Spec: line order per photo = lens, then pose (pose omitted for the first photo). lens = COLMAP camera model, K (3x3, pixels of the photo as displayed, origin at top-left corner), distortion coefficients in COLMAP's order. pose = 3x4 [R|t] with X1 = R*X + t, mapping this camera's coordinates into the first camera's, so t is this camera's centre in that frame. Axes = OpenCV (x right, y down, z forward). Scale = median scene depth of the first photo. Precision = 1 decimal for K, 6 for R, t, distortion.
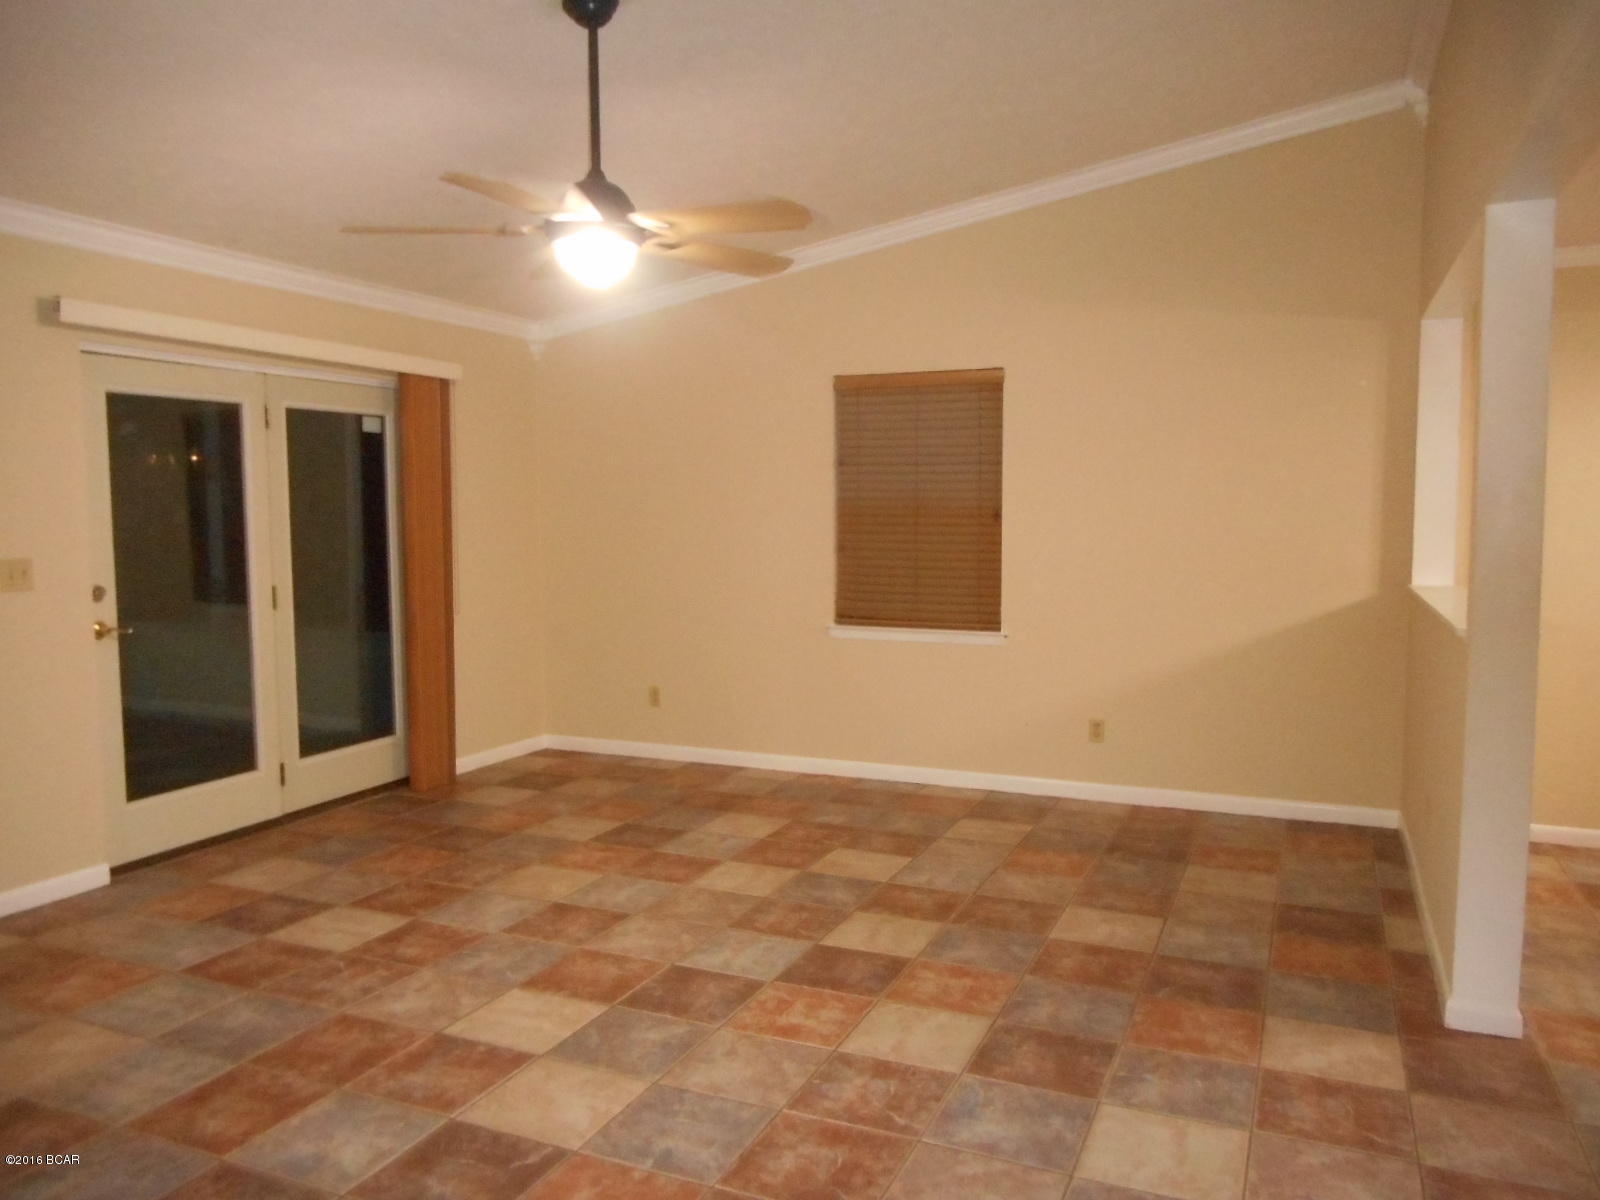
lens RADIAL K [[1204.1, 0, 808.0], [0, 1204.1, 594.7], [0, 0, 1]] dist [-0.000475, -0.010760]
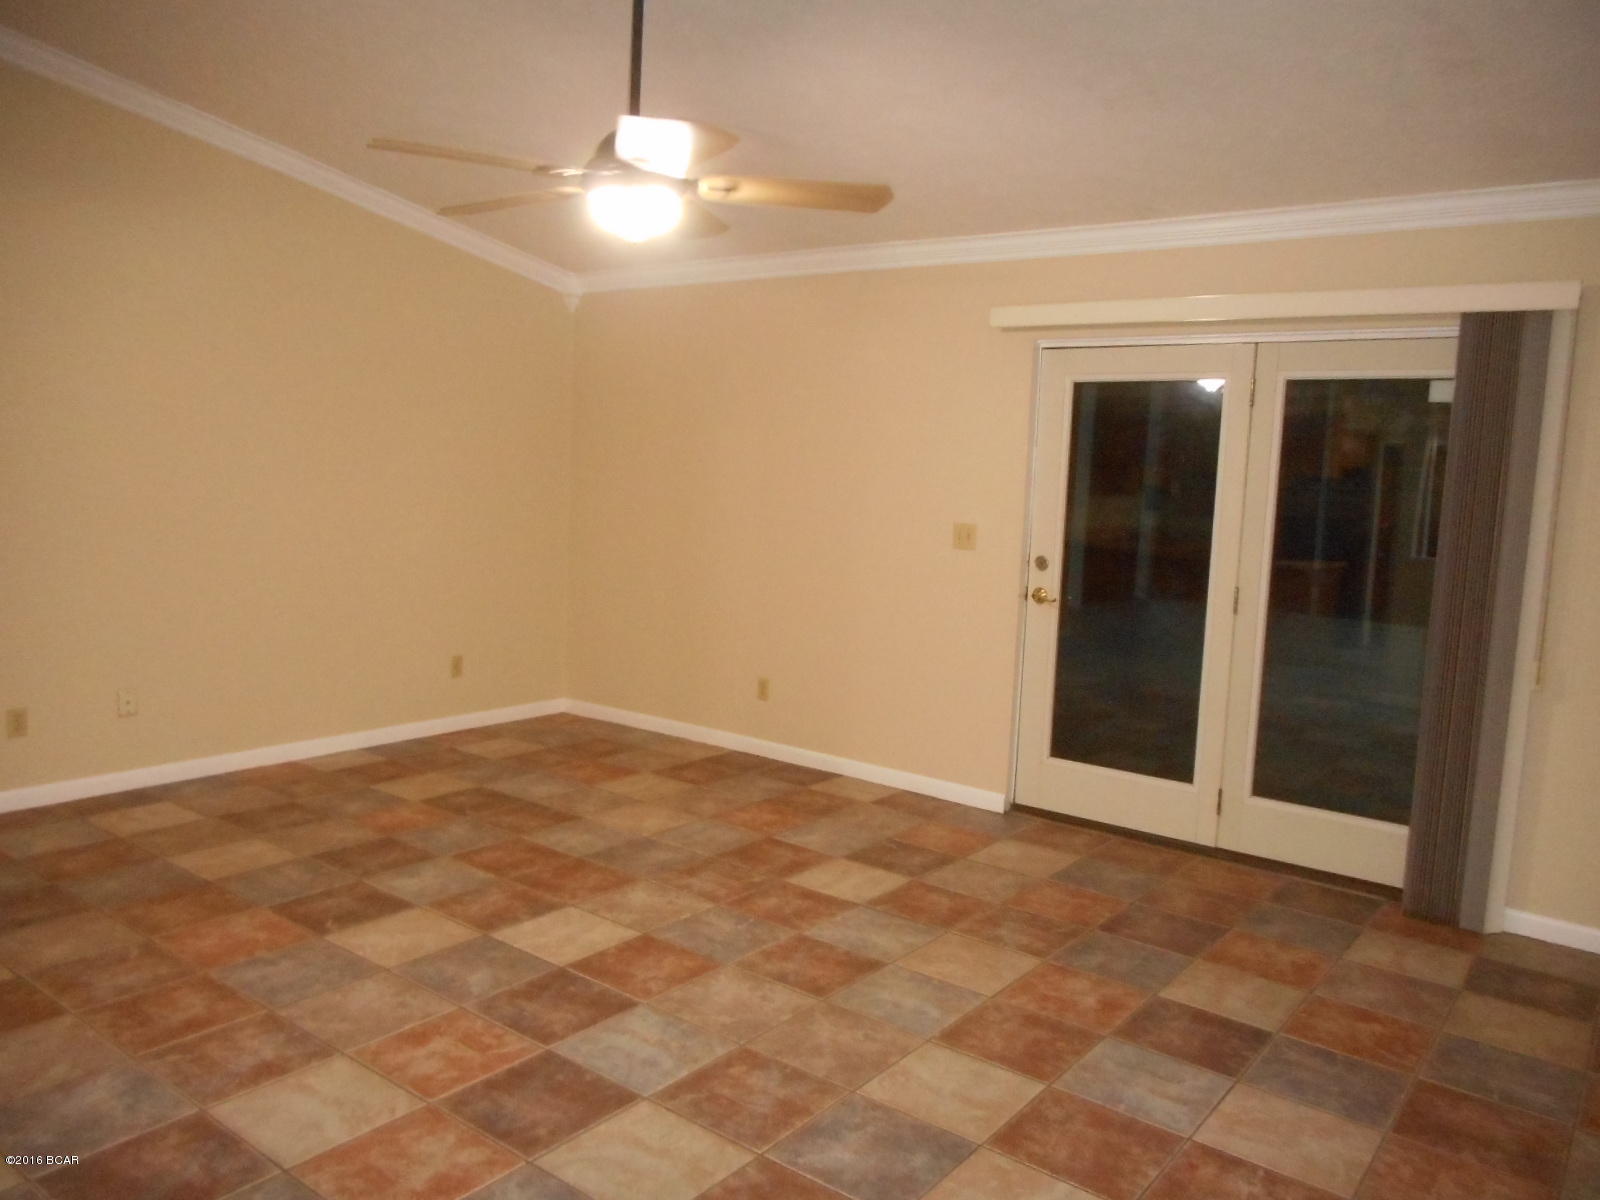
lens RADIAL K [[1204.1, 0, 804.7], [0, 1204.1, 594.7], [0, 0, 1]] dist [-0.000475, -0.010760]
pose [[-0.248587, 0.093137, -0.964121, 0.628212], [-0.116840, 0.985215, 0.125301, -0.099073], [0.961537, 0.143796, -0.234030, 1.197246]]
